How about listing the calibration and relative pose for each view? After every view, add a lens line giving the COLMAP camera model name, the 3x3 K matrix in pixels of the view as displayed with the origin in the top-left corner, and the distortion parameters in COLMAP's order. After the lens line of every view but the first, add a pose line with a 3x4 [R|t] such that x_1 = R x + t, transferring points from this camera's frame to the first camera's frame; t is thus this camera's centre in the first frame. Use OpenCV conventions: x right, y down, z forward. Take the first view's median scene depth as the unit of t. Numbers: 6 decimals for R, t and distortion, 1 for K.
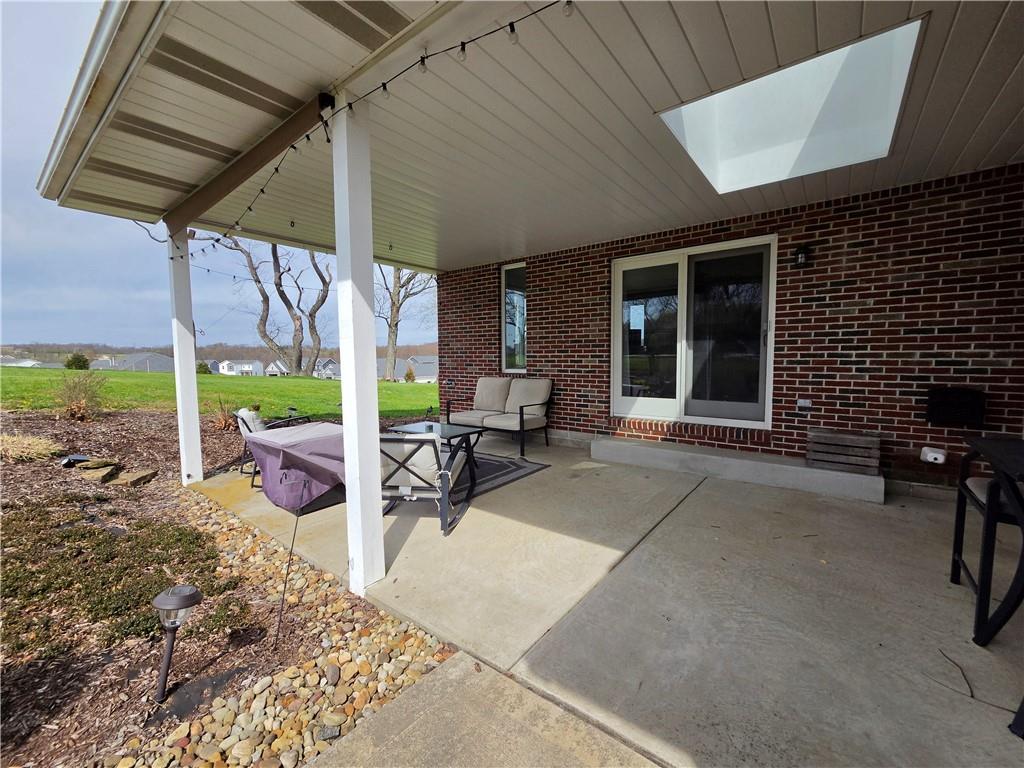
lens RADIAL K [[418.8, 0, 511.9], [0, 418.8, 387.3], [0, 0, 1]] dist [0.001276, 0.000323]
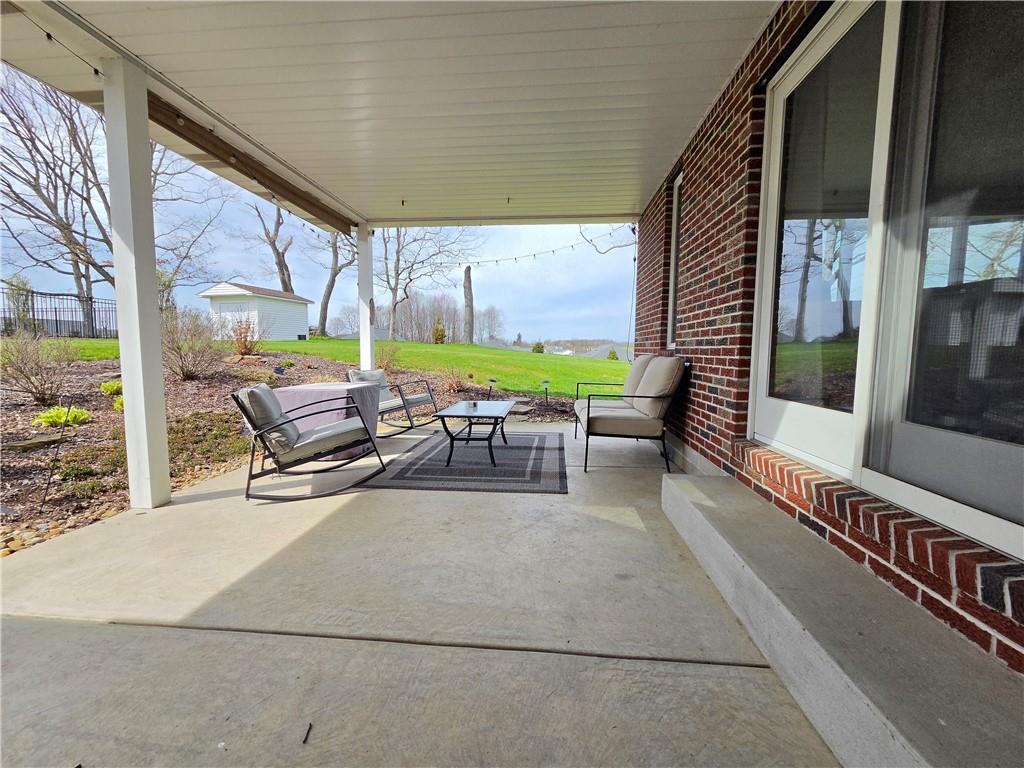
lens RADIAL K [[418.8, 0, 511.9], [0, 418.8, 387.3], [0, 0, 1]] dist [0.001276, 0.000323]
pose [[0.538884, 0.086613, -0.837915, 0.537650], [-0.075003, 0.995683, 0.054686, 0.008309], [0.839034, 0.033377, 0.543054, 0.598299]]
